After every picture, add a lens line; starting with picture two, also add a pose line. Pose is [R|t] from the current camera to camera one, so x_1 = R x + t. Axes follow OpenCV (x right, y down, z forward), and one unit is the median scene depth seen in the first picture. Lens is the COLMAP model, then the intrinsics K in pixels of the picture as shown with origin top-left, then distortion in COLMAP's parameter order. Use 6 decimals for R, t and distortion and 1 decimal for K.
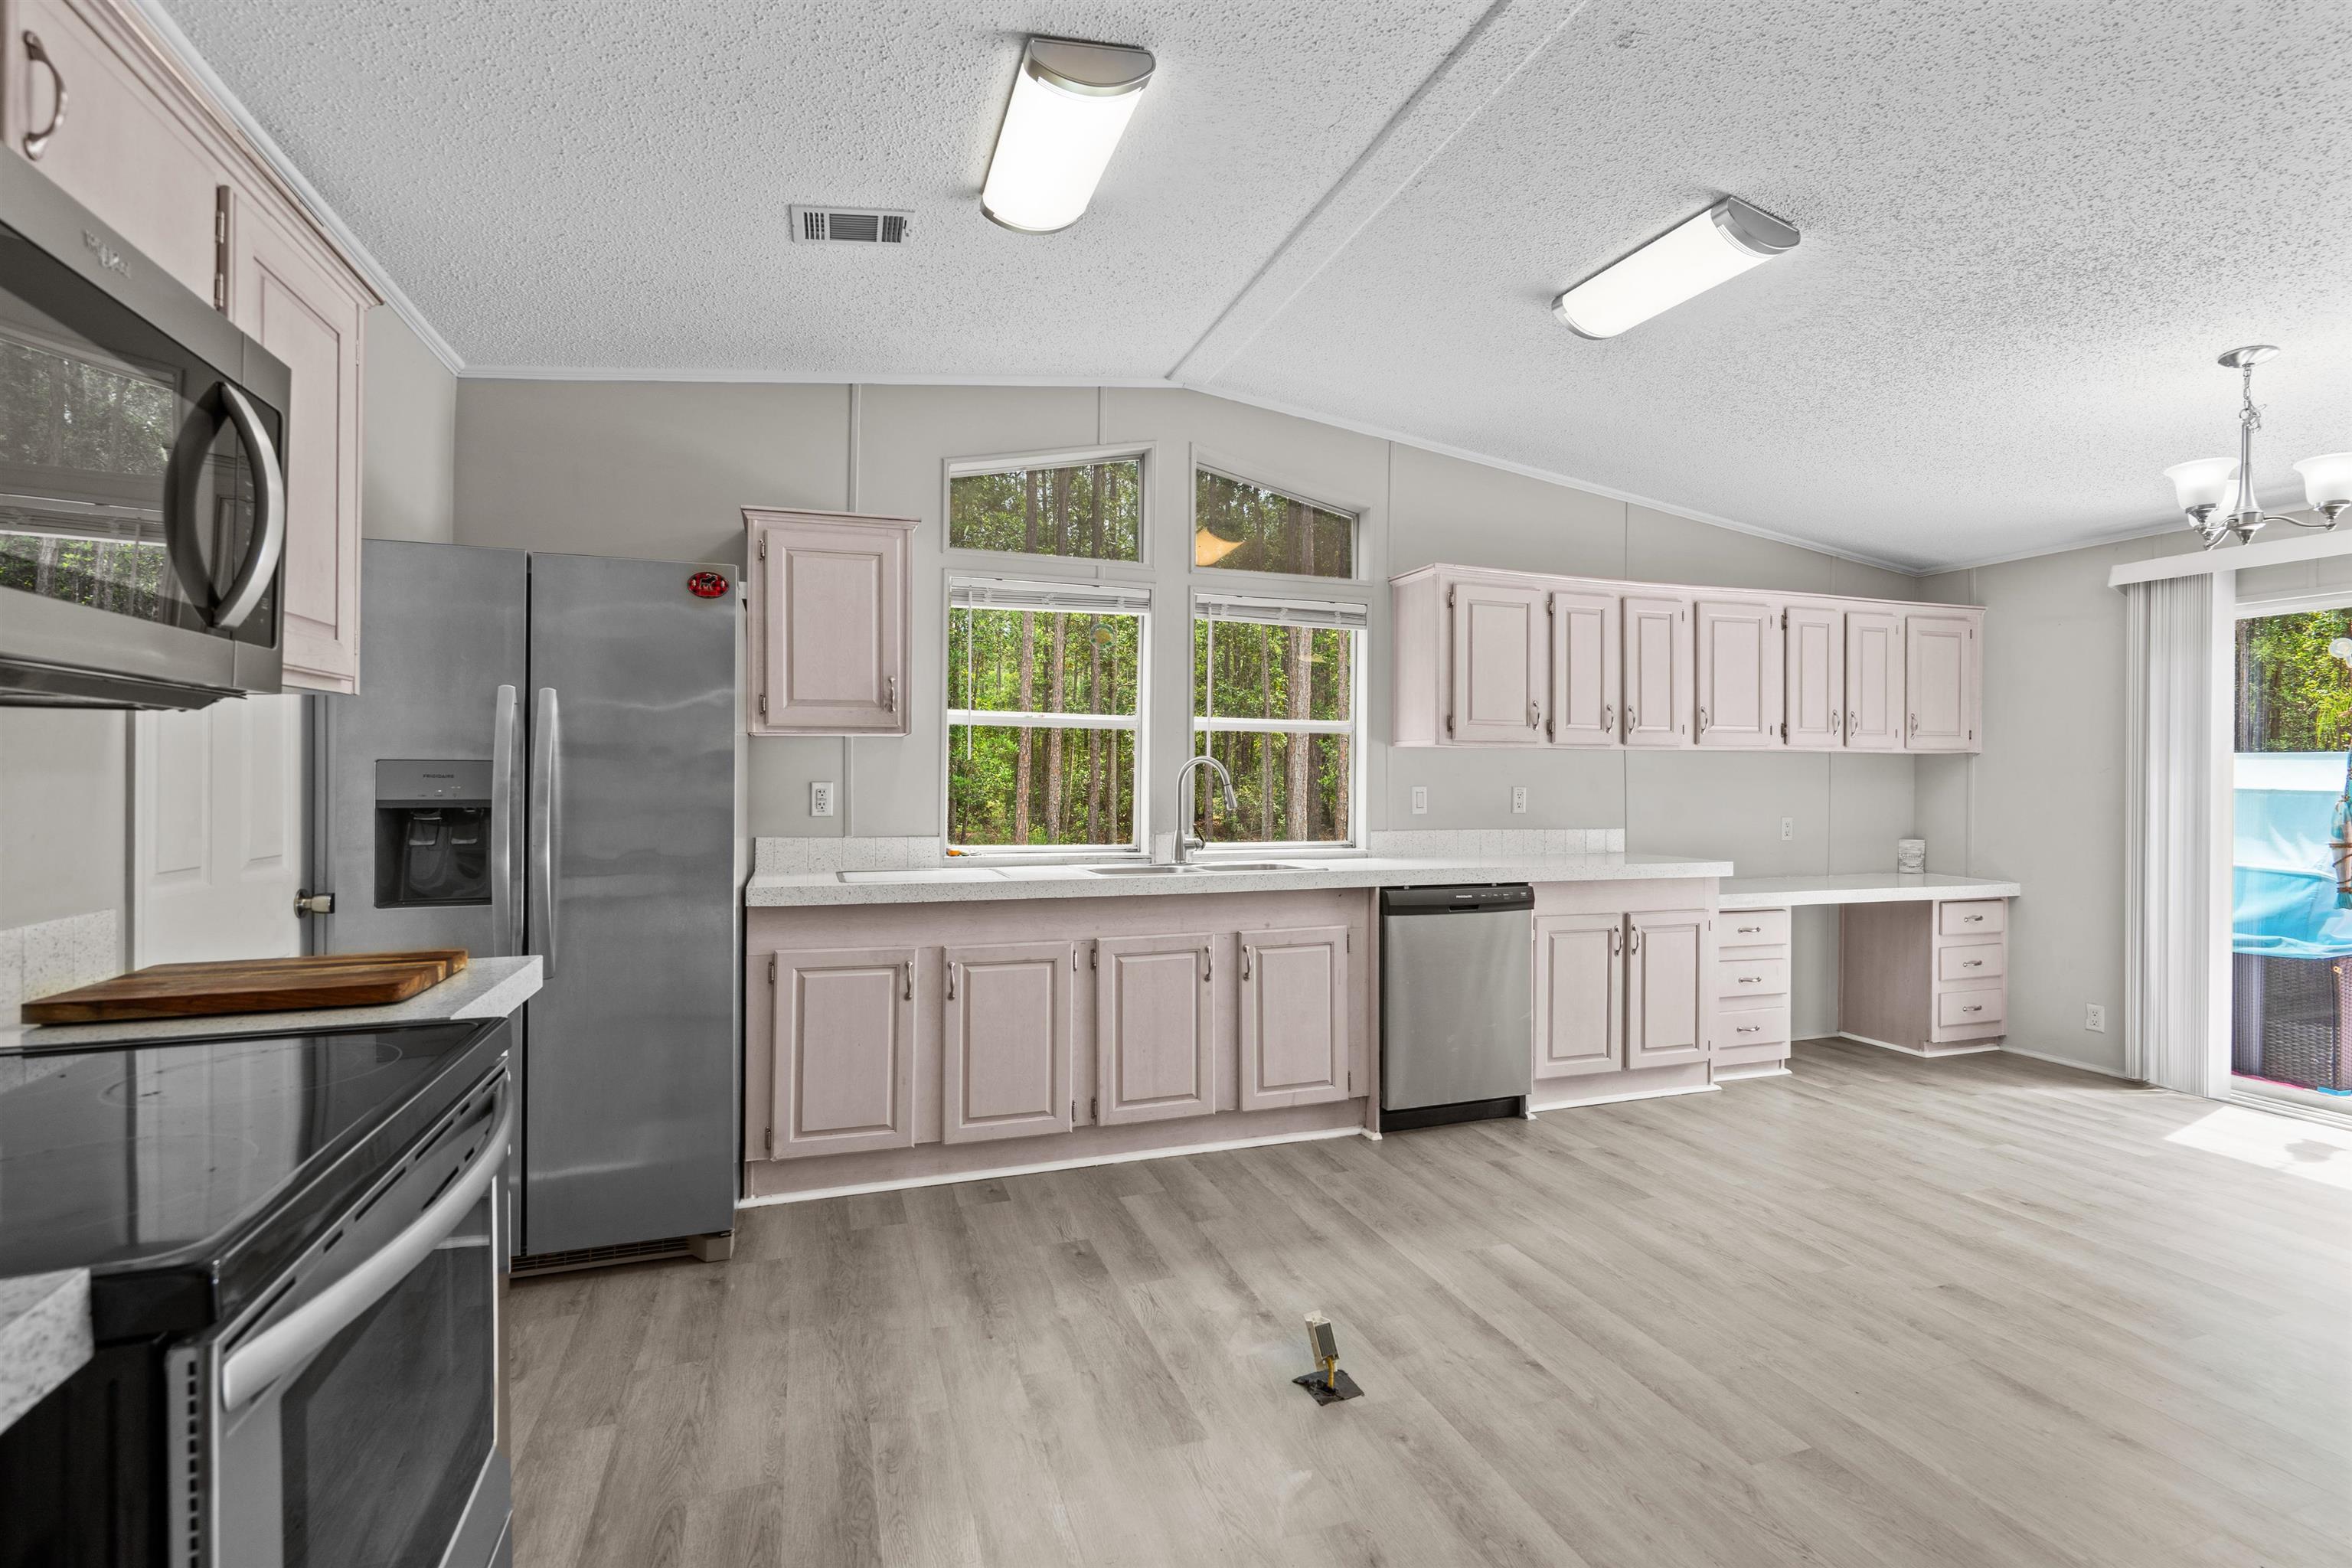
lens RADIAL K [[1073.9, 0, 1166.1], [0, 1073.9, 770.1], [0, 0, 1]] dist [-0.002884, 0.001055]
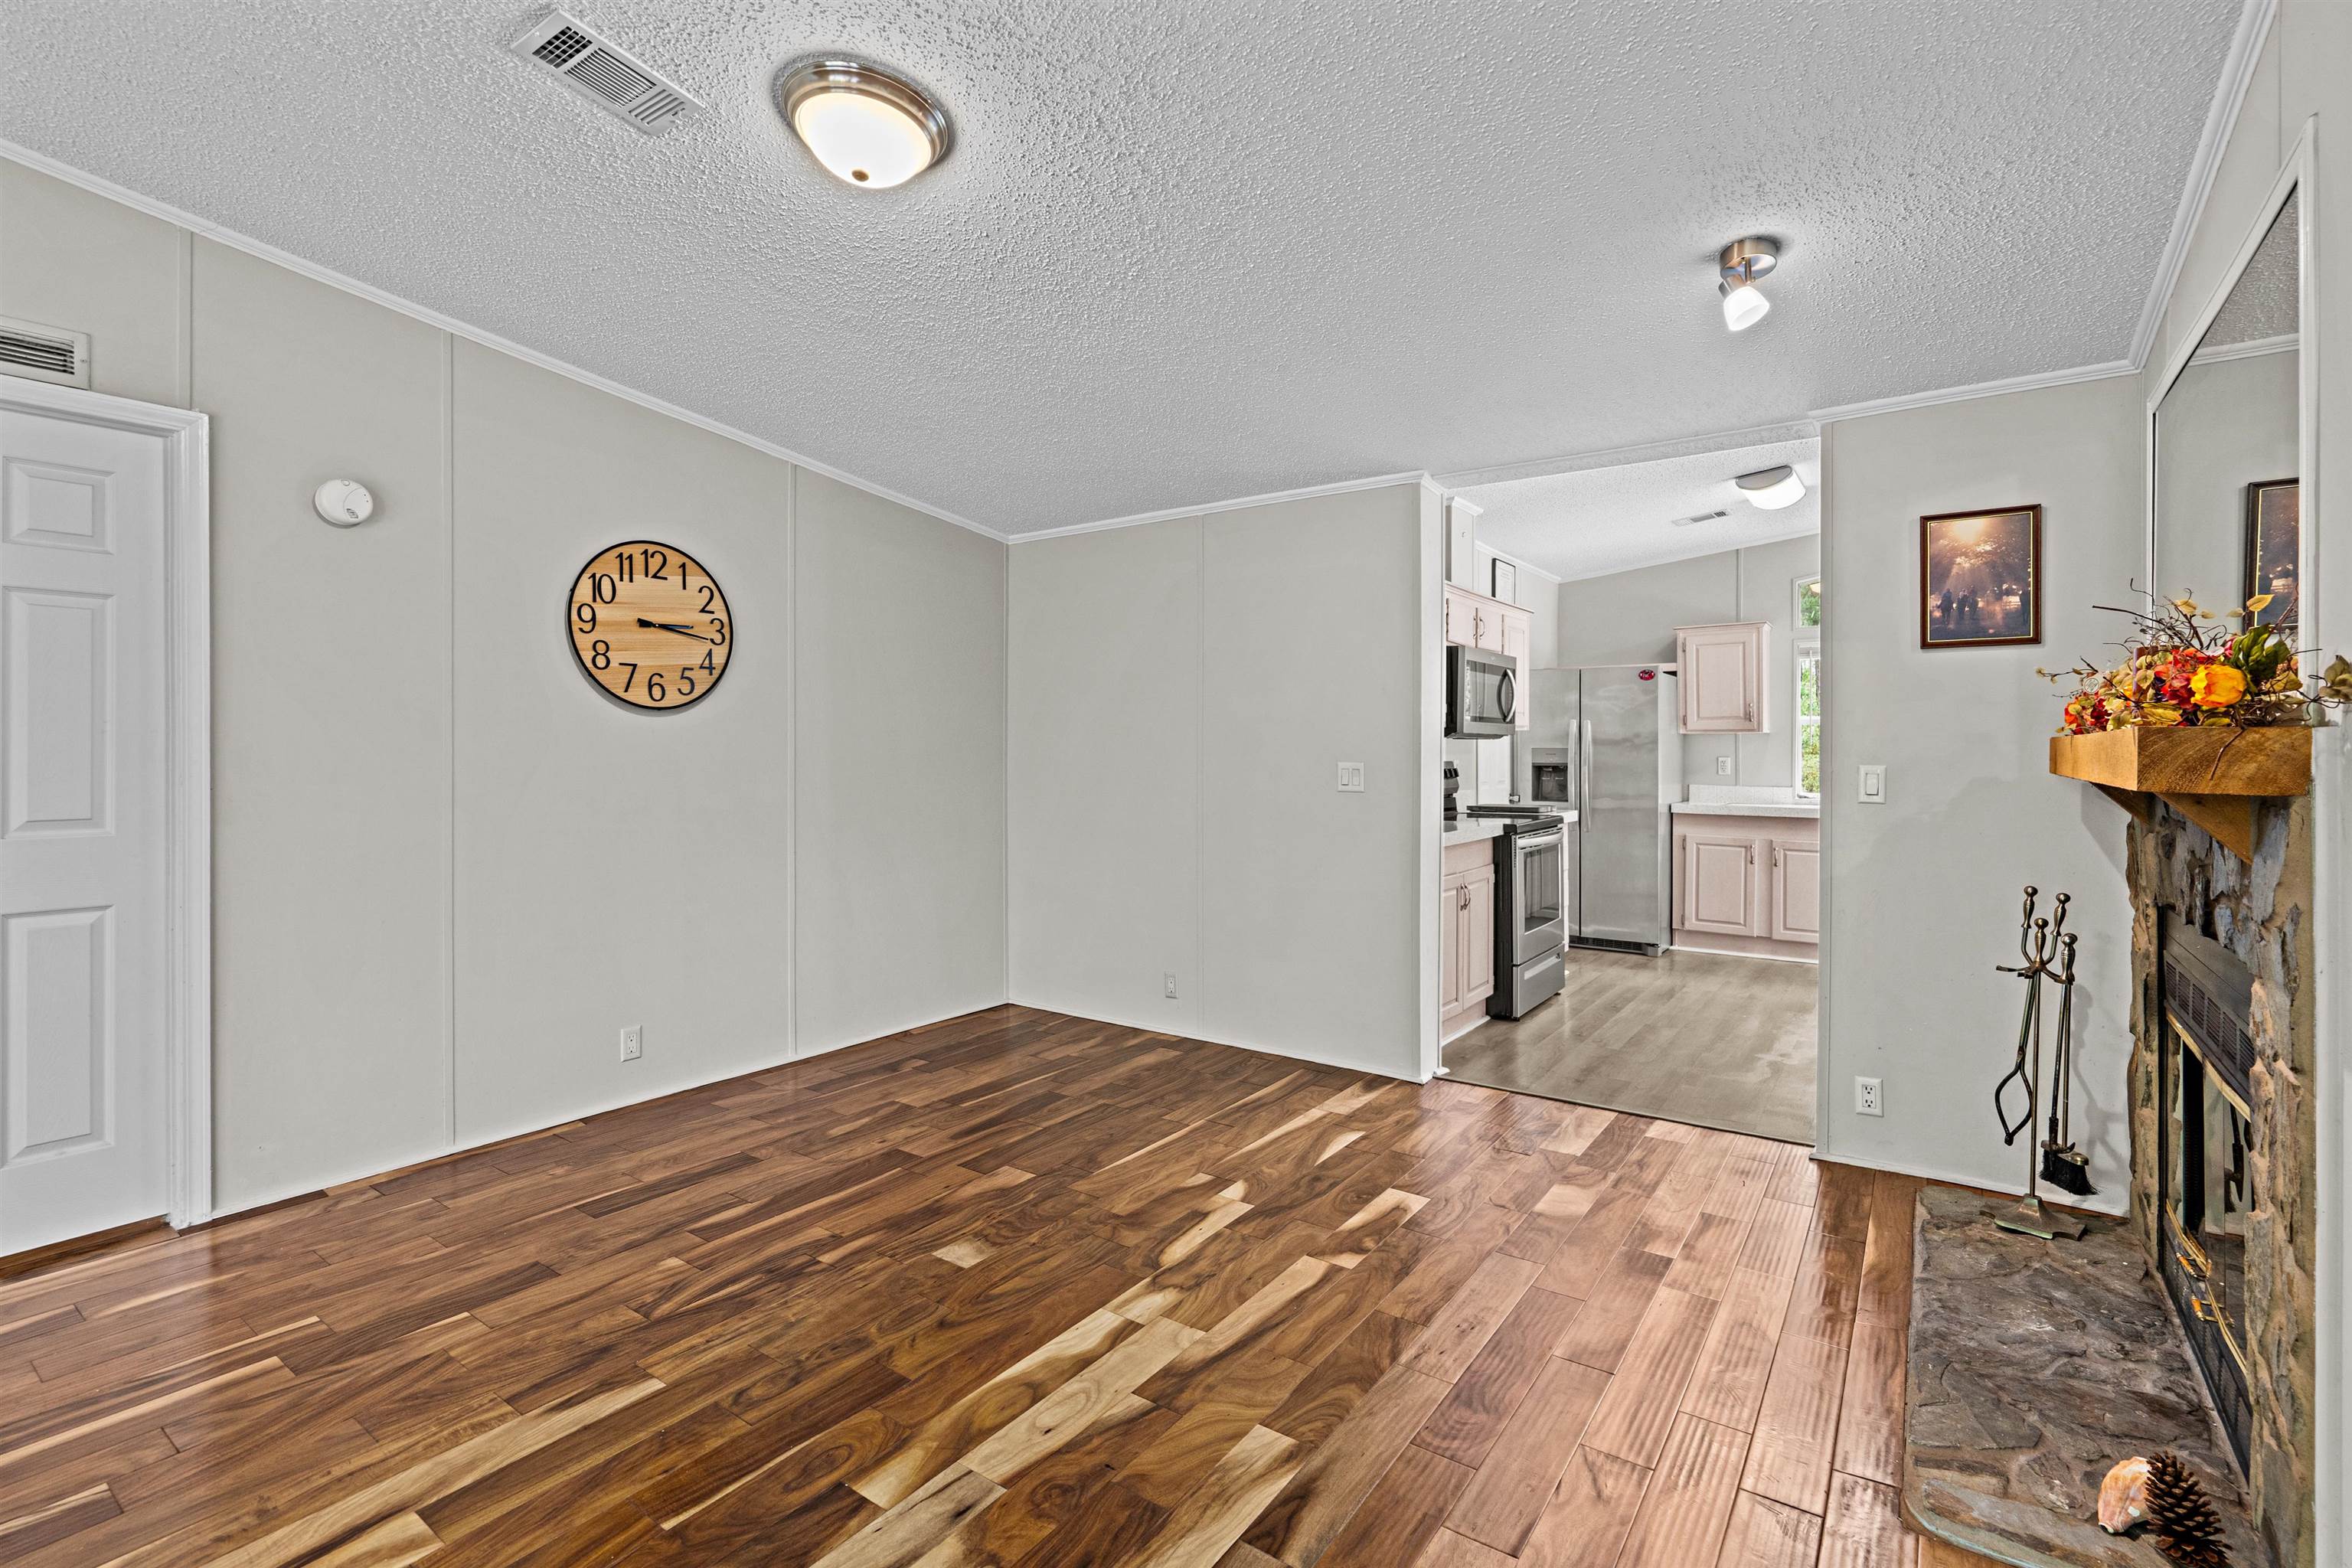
lens RADIAL K [[1073.9, 0, 1210.7], [0, 1073.9, 750.7], [0, 0, 1]] dist [-0.002884, 0.001055]
pose [[0.606549, -0.000768, -0.795046, 0.770257], [0.003978, 0.999990, 0.002069, -0.009003], [0.795036, -0.004417, 0.606546, -1.070579]]
